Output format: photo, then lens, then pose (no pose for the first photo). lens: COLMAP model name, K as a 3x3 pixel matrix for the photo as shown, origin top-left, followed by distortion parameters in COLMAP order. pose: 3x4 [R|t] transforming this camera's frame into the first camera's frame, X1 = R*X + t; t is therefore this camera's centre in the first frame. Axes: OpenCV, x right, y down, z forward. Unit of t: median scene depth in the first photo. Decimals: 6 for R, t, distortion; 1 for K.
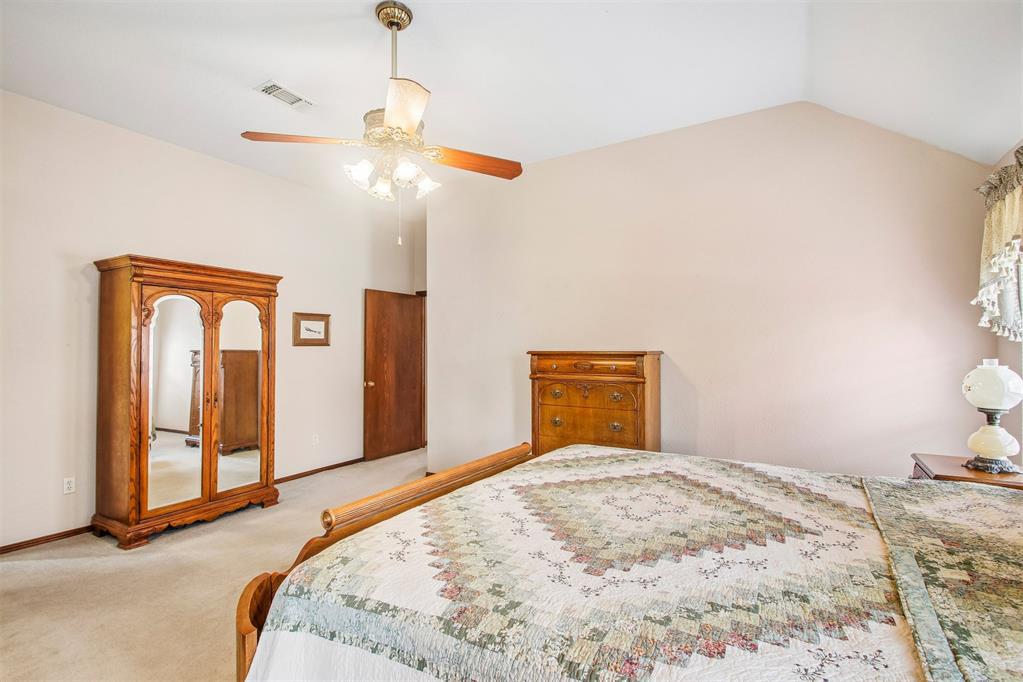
lens RADIAL K [[475.7, 0, 505.7], [0, 475.7, 341.9], [0, 0, 1]] dist [0.003062, -0.009260]
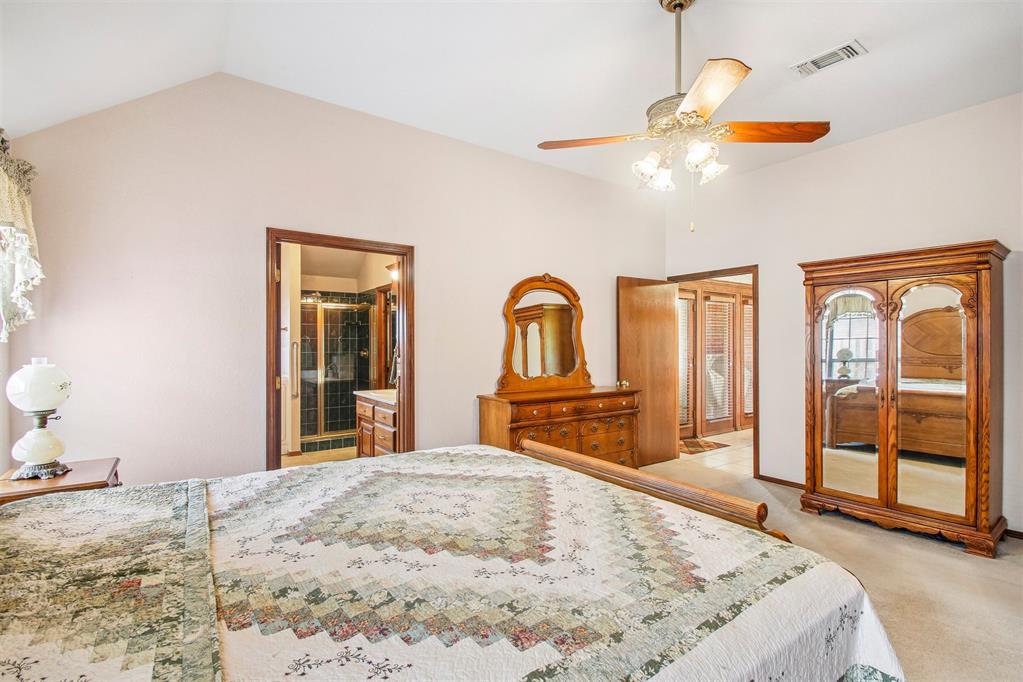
lens RADIAL K [[475.7, 0, 507.6], [0, 475.7, 342.2], [0, 0, 1]] dist [0.003062, -0.009260]
pose [[-0.397876, 0.000096, -0.917439, 1.019624], [0.014673, 0.999873, -0.006259, 0.017686], [0.917322, -0.015952, -0.397827, 1.370313]]
